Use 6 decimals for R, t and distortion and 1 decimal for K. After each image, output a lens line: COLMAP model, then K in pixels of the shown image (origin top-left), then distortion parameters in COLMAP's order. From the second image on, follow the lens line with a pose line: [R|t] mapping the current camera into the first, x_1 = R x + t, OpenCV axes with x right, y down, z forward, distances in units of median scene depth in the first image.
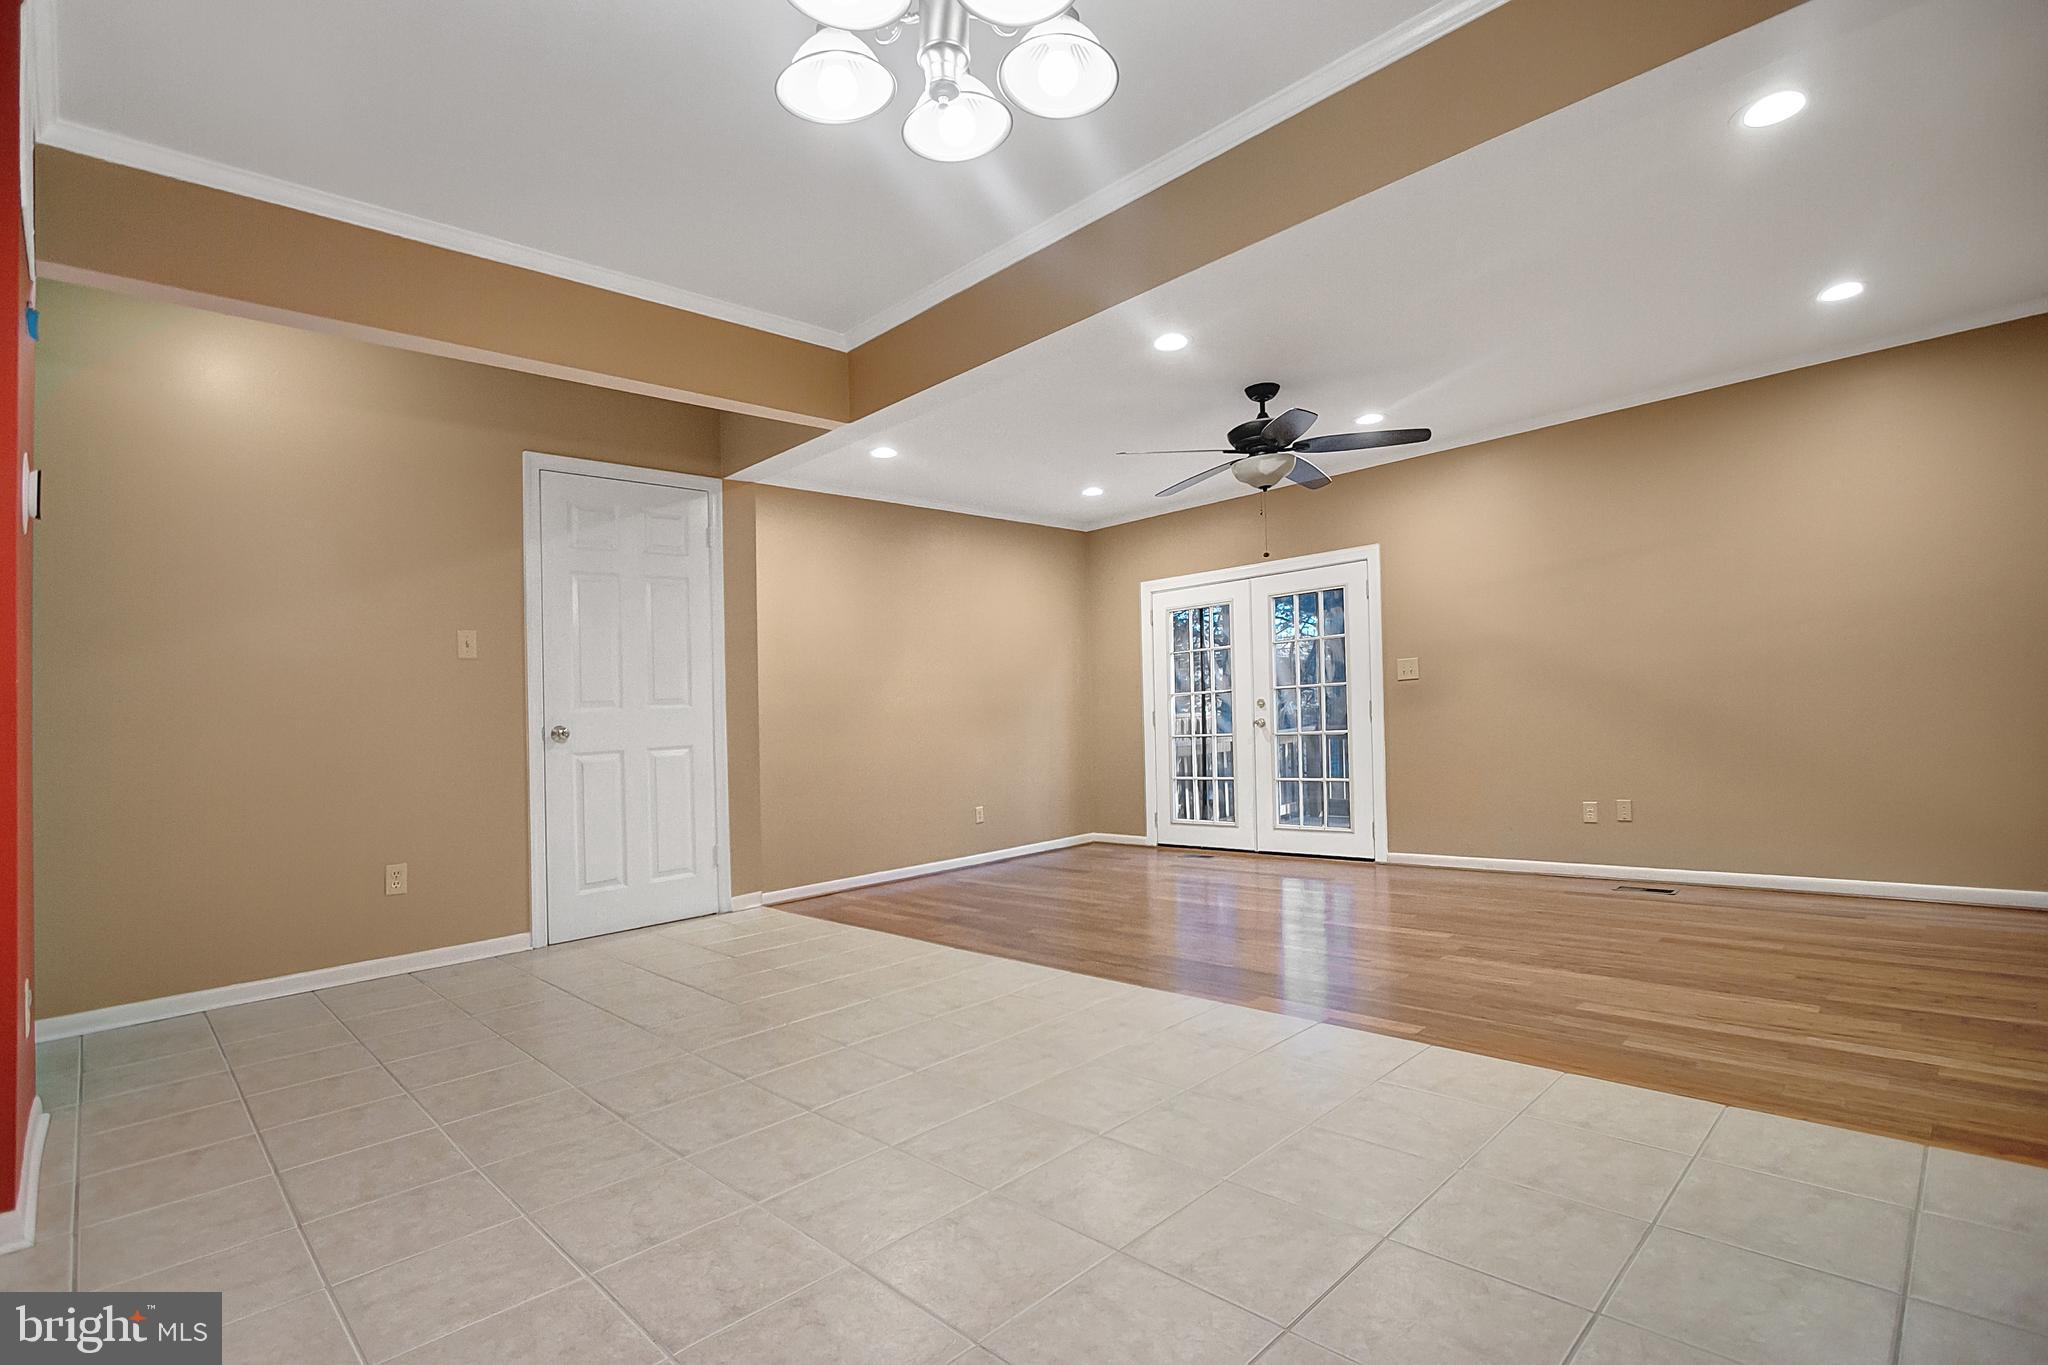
lens RADIAL K [[978.1, 0, 1008.2], [0, 978.1, 698.8], [0, 0, 1]] dist [-0.017528, 0.003876]
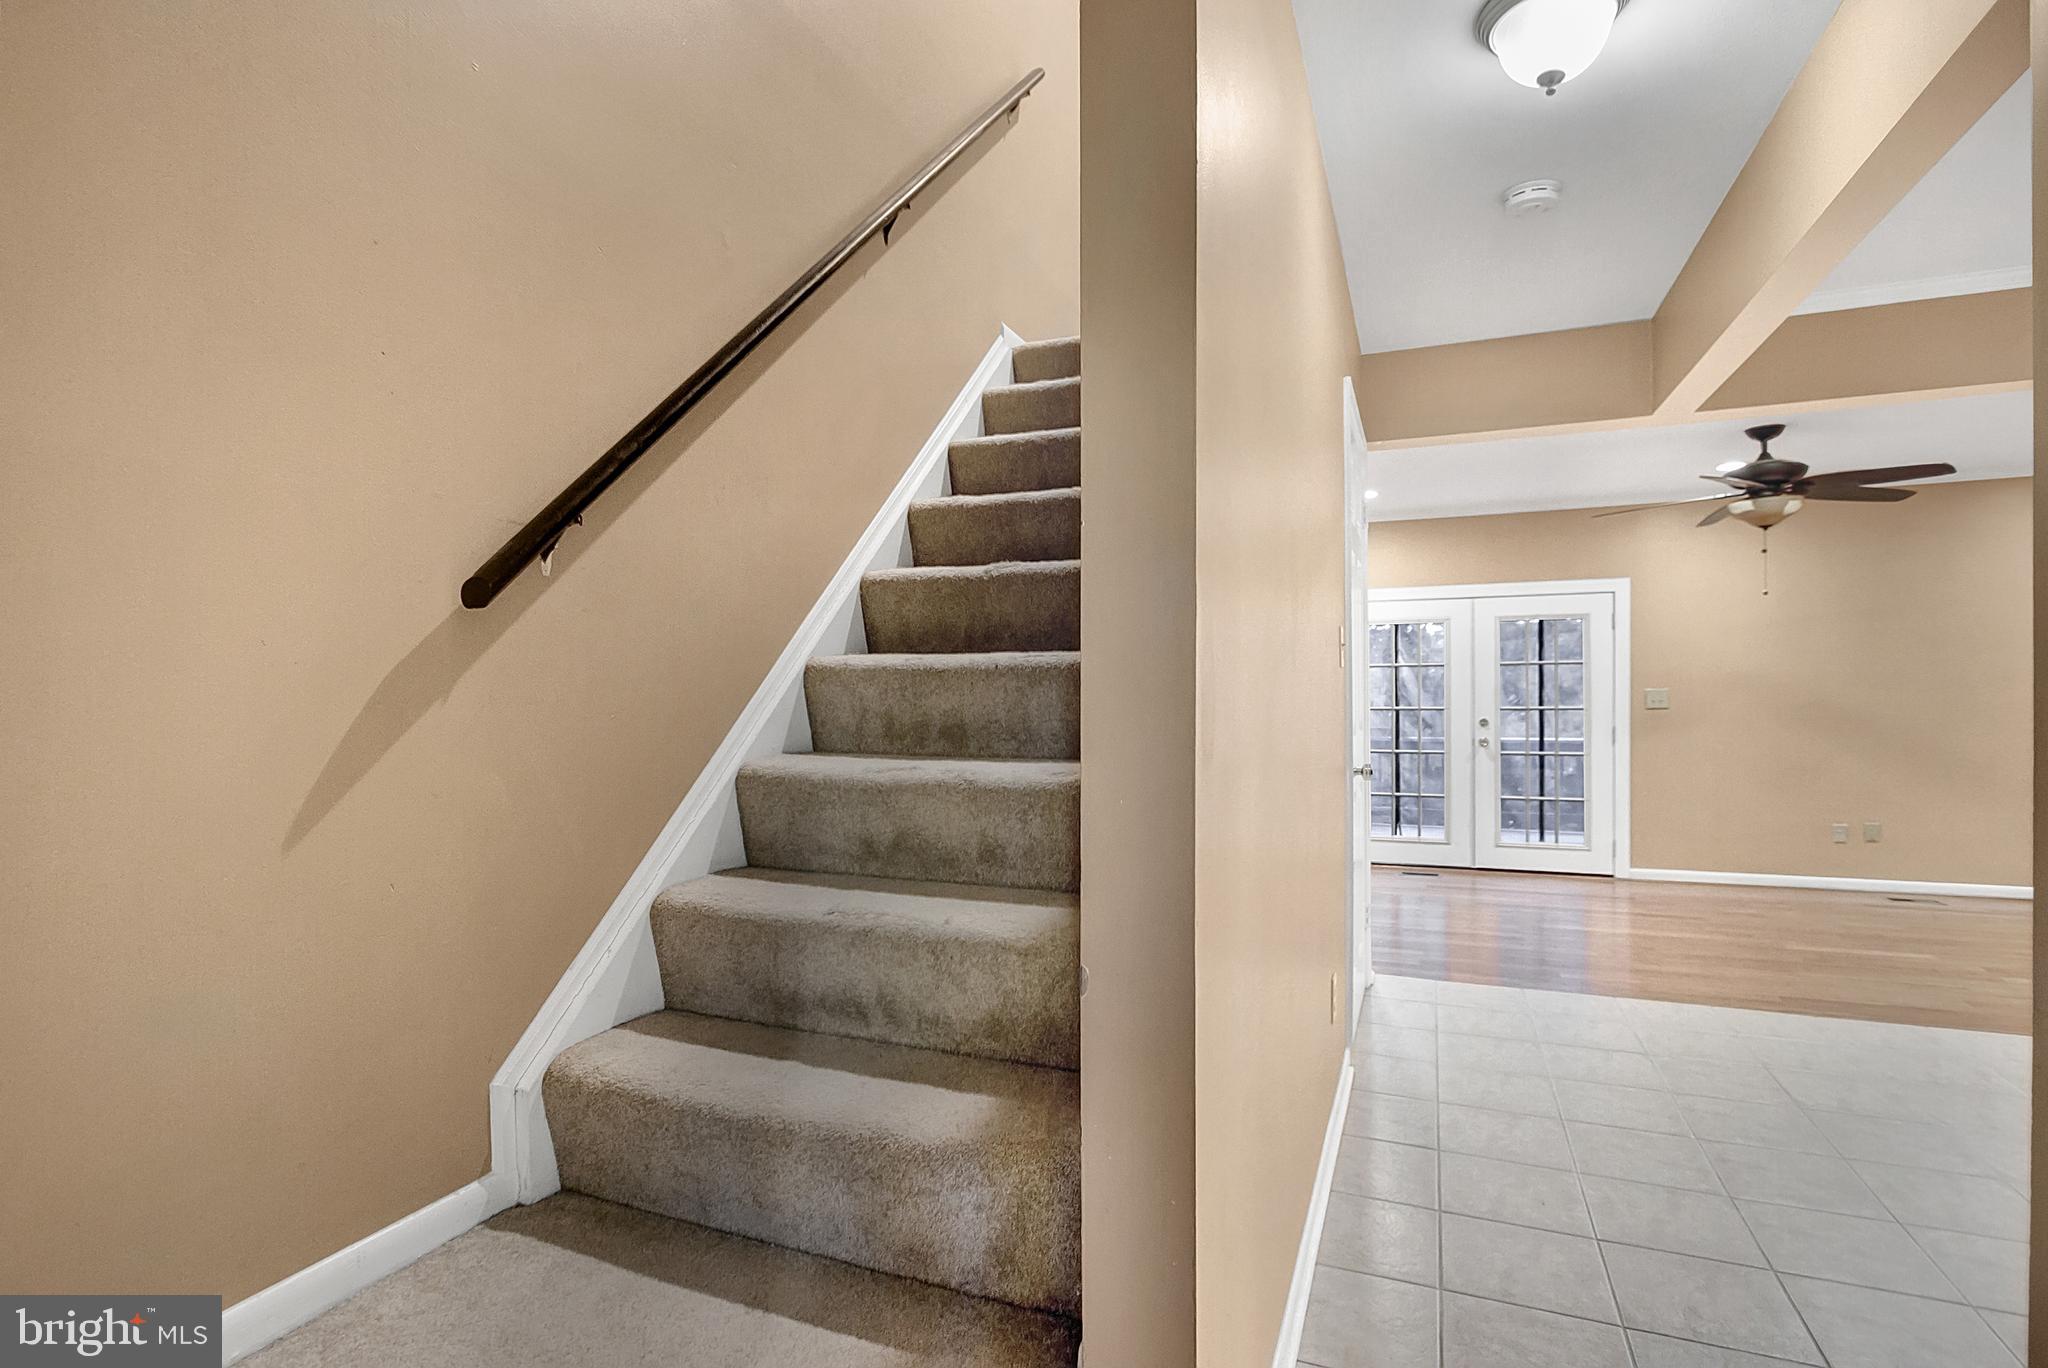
lens RADIAL K [[978.1, 0, 1018.3], [0, 978.1, 689.7], [0, 0, 1]] dist [-0.017528, 0.003876]
pose [[0.925107, 0.040052, 0.377589, -0.635455], [-0.042868, 0.999080, -0.000949, -0.008452], [-0.377280, -0.015309, 0.925973, 0.269191]]
